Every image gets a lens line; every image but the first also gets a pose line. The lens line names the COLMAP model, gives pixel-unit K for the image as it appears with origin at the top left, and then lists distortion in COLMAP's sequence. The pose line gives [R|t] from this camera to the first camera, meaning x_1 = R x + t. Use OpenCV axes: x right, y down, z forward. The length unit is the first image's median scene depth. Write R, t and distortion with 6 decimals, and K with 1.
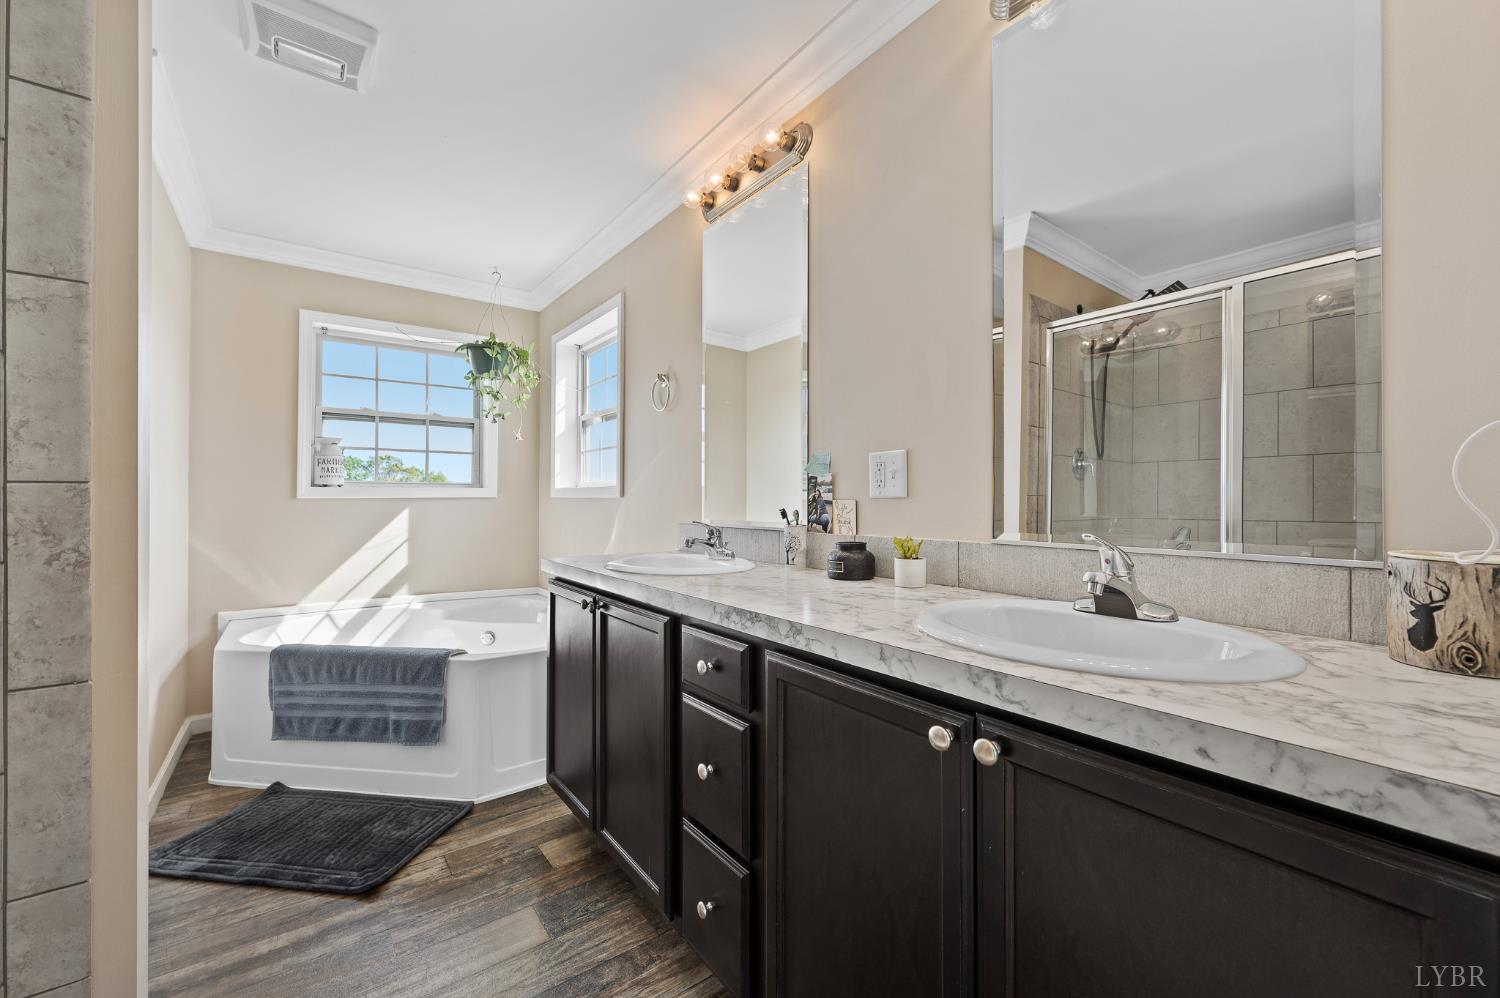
lens RADIAL K [[596.7, 0, 750.0], [0, 596.7, 499.0], [0, 0, 1]] dist [-0.001042, -0.000013]
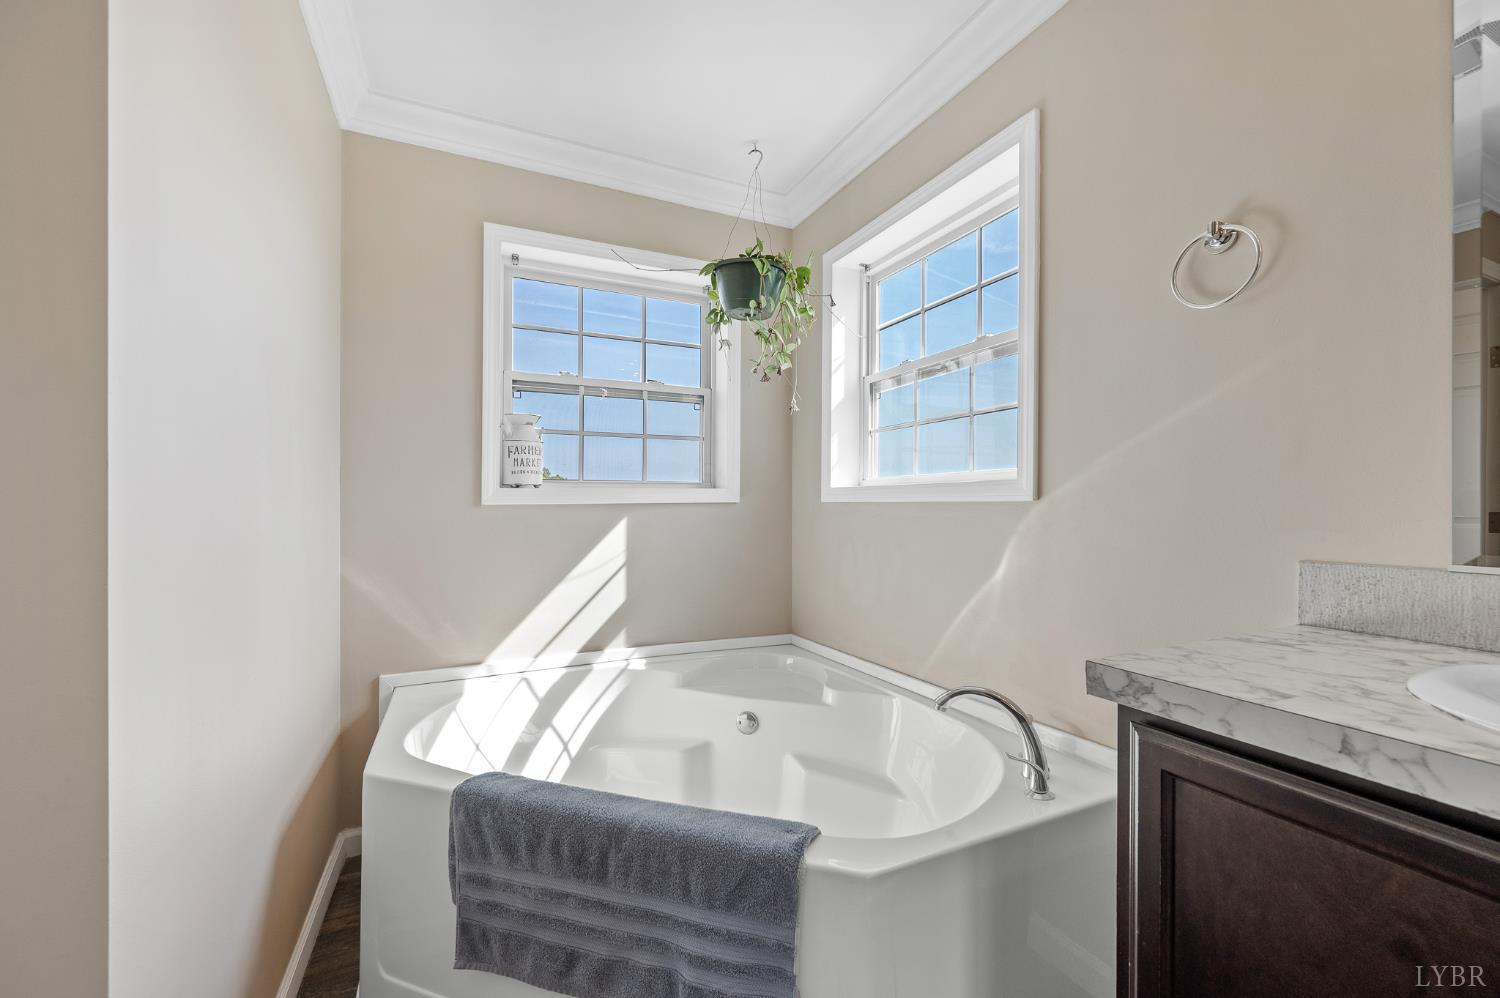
lens RADIAL K [[597.2, 0, 750.0], [0, 597.2, 499.0], [0, 0, 1]] dist [-0.001324, -0.000031]
pose [[0.980281, -0.008120, -0.197444, -0.323943], [0.006453, 0.999938, -0.009085, -0.000340], [0.197505, 0.007631, 0.980272, 0.392391]]
